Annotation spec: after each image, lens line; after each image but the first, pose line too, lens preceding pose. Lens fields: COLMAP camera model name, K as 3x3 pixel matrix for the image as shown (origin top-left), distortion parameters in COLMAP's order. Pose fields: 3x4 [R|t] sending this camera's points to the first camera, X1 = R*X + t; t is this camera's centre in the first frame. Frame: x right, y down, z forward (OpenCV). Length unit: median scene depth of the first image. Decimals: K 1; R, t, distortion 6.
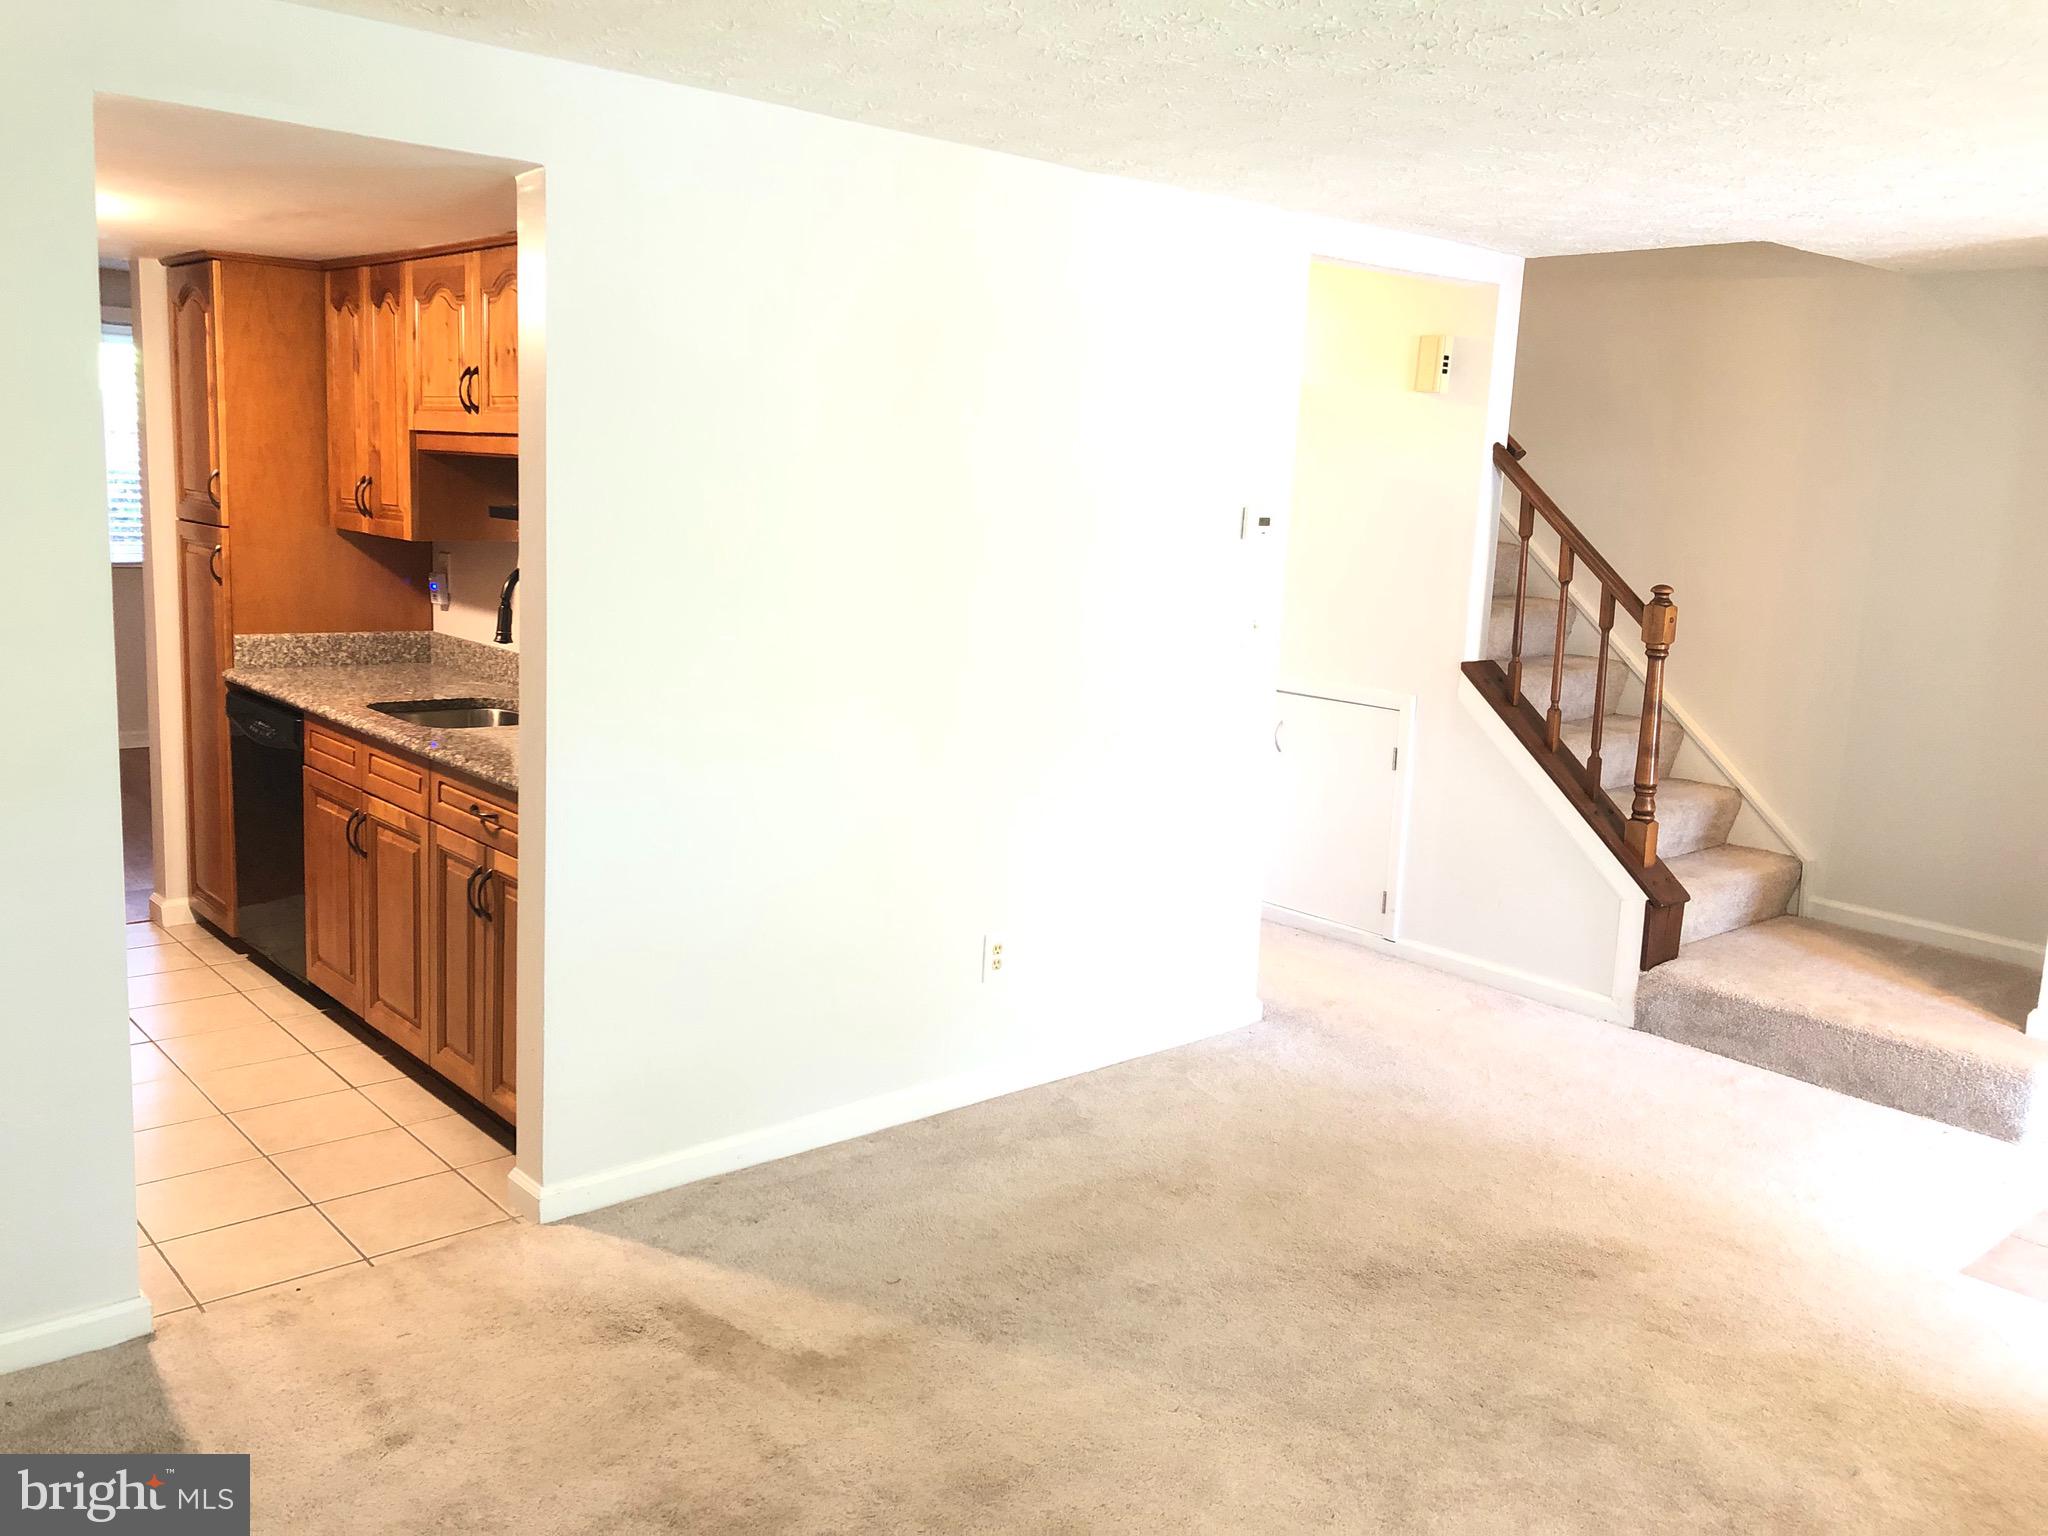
lens RADIAL K [[1668.5, 0, 1004.4], [0, 1668.5, 726.1], [0, 0, 1]] dist [0.012689, -0.011596]
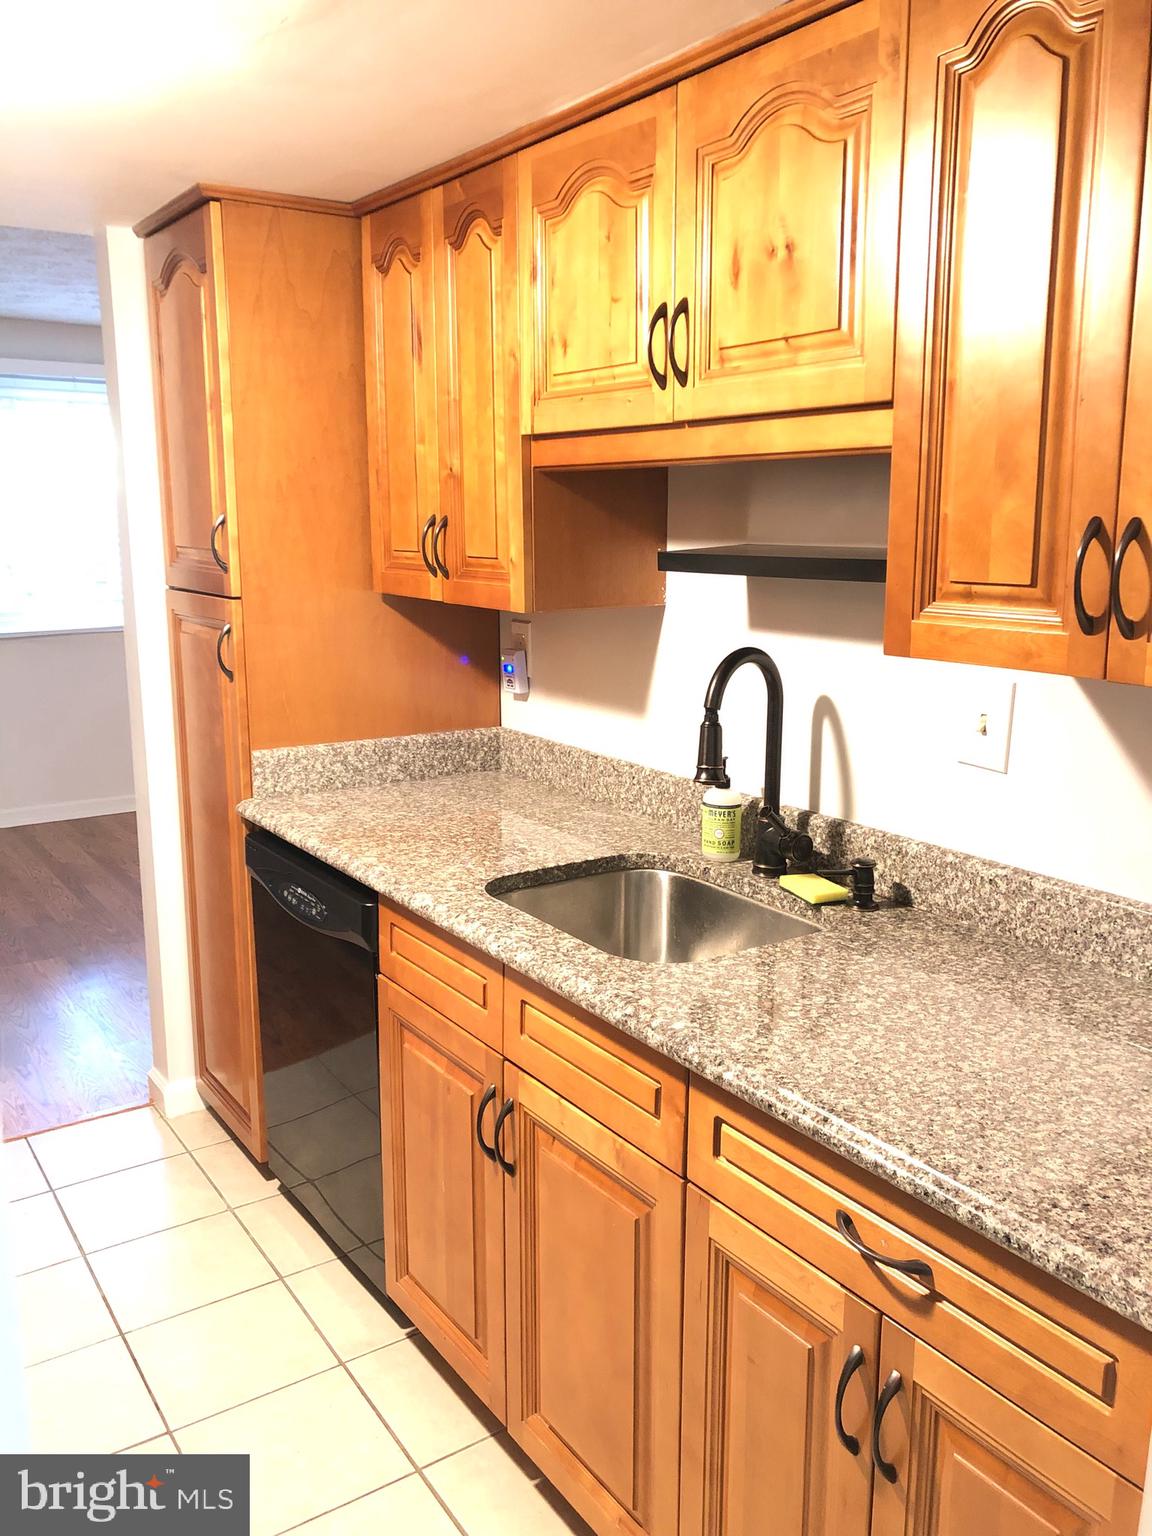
lens RADIAL K [[1251.4, 0, 590.6], [0, 1251.4, 742.5], [0, 0, 1]] dist [0.012689, -0.011596]
pose [[0.992421, -0.022679, -0.120775, -0.098761], [0.025928, 0.999341, 0.025399, -0.026197], [0.120119, -0.028338, 0.992355, 0.191060]]
